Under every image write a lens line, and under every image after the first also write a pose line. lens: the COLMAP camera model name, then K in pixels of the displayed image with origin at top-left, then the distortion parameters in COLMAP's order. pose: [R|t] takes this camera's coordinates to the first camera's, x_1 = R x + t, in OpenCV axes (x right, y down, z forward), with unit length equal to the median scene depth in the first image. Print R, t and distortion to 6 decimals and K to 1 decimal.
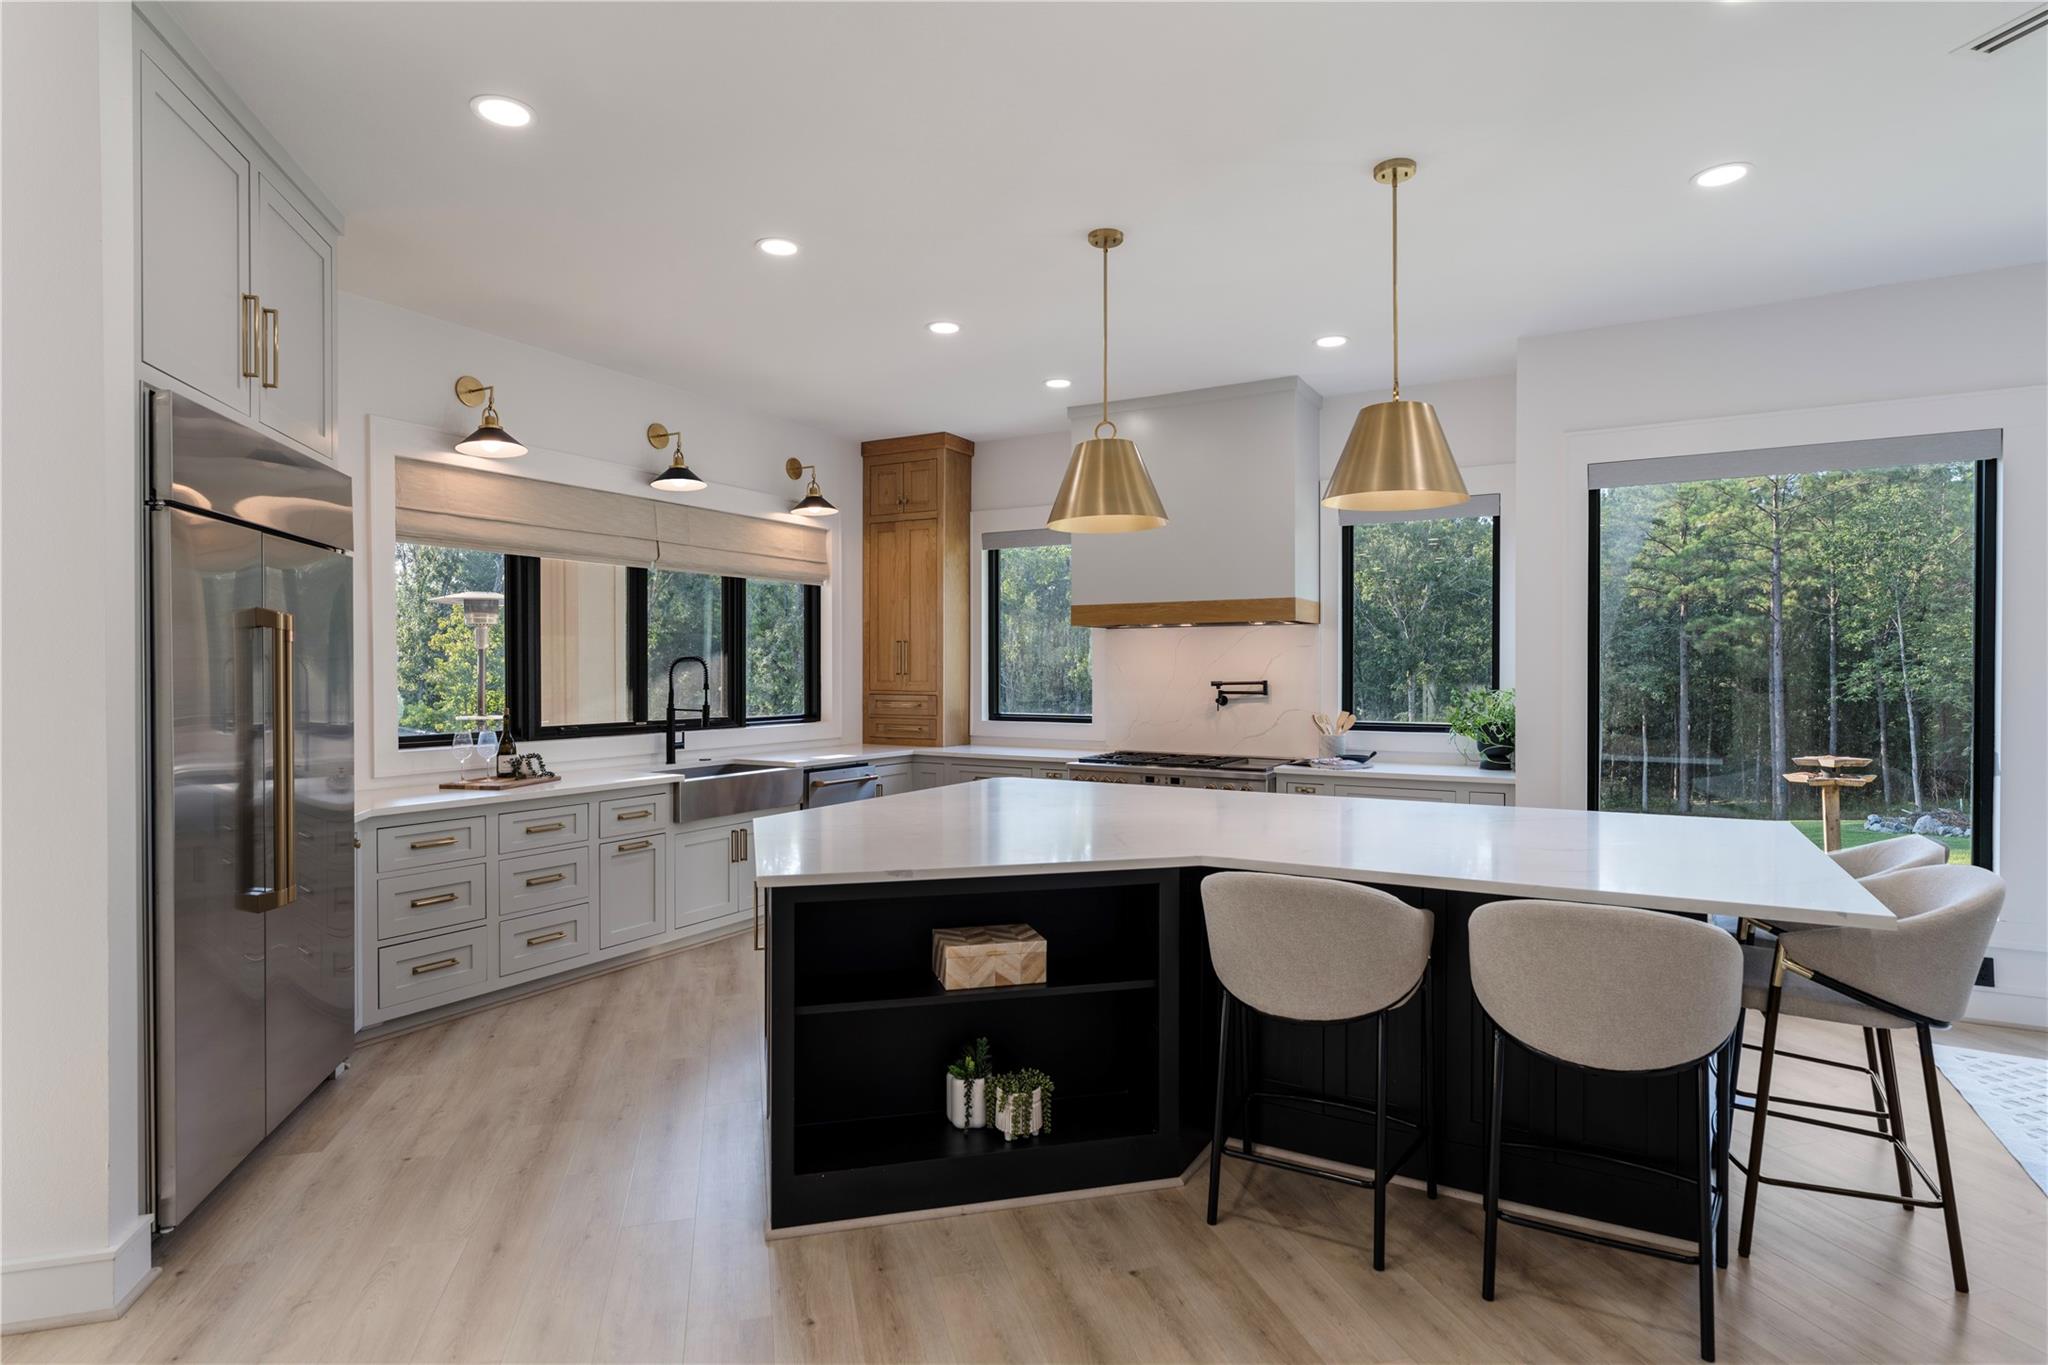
lens RADIAL K [[1066.6, 0, 1020.7], [0, 1066.6, 674.5], [0, 0, 1]] dist [0.001886, 0.000166]
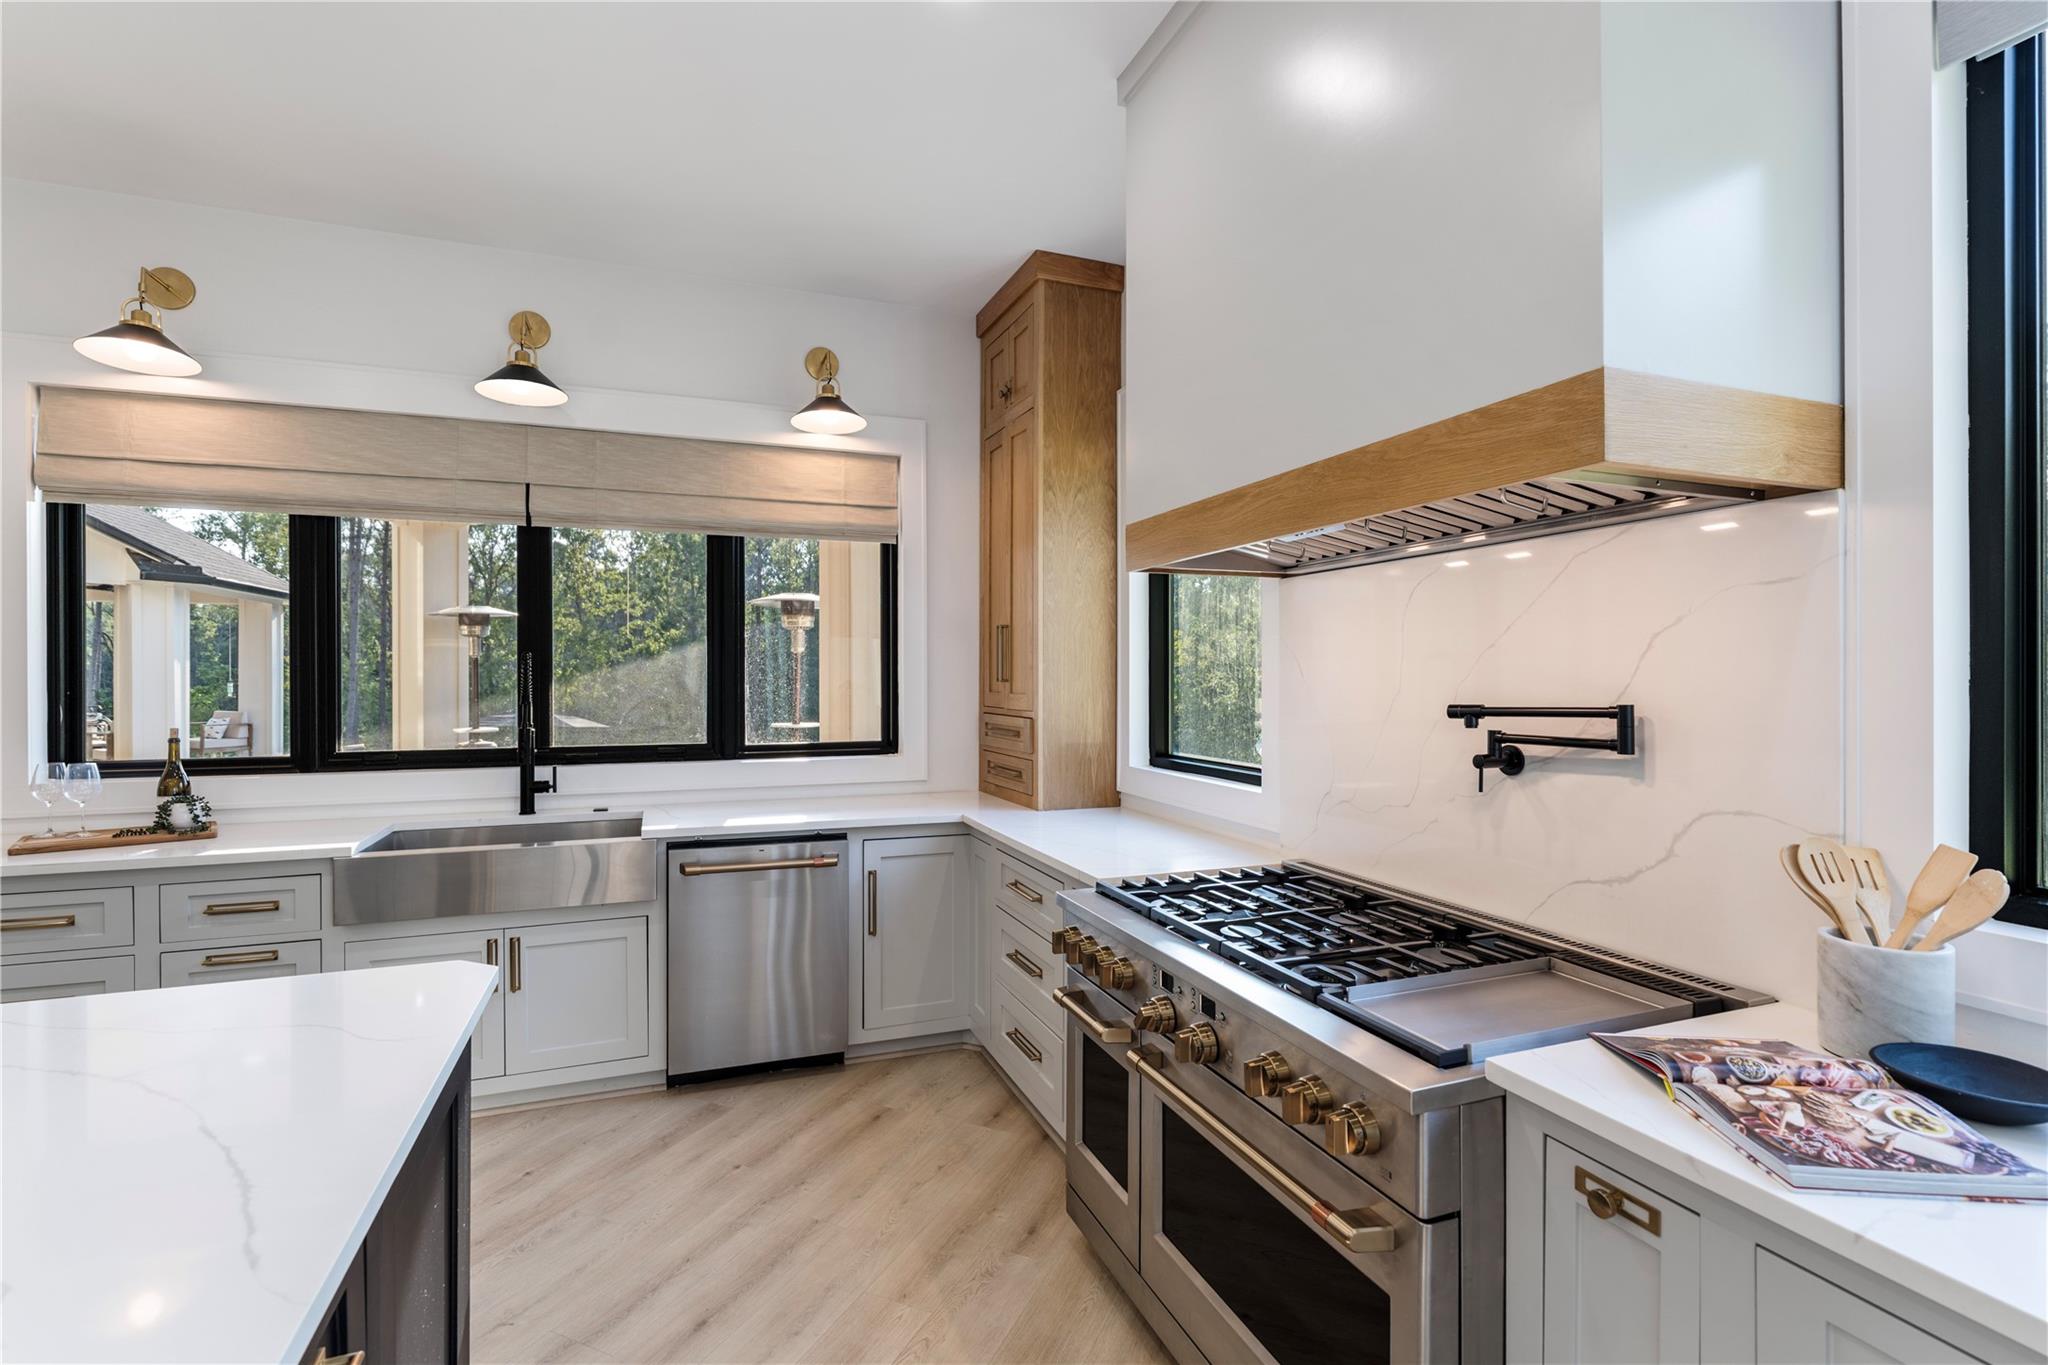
lens RADIAL K [[942.8, 0, 1037.3], [0, 942.8, 670.4], [0, 0, 1]] dist [-0.001892, -0.000815]
pose [[0.774329, -0.004062, -0.632770, 0.214737], [-0.002284, 0.999955, -0.009215, -0.001077], [0.632779, 0.008581, 0.774285, 0.549829]]
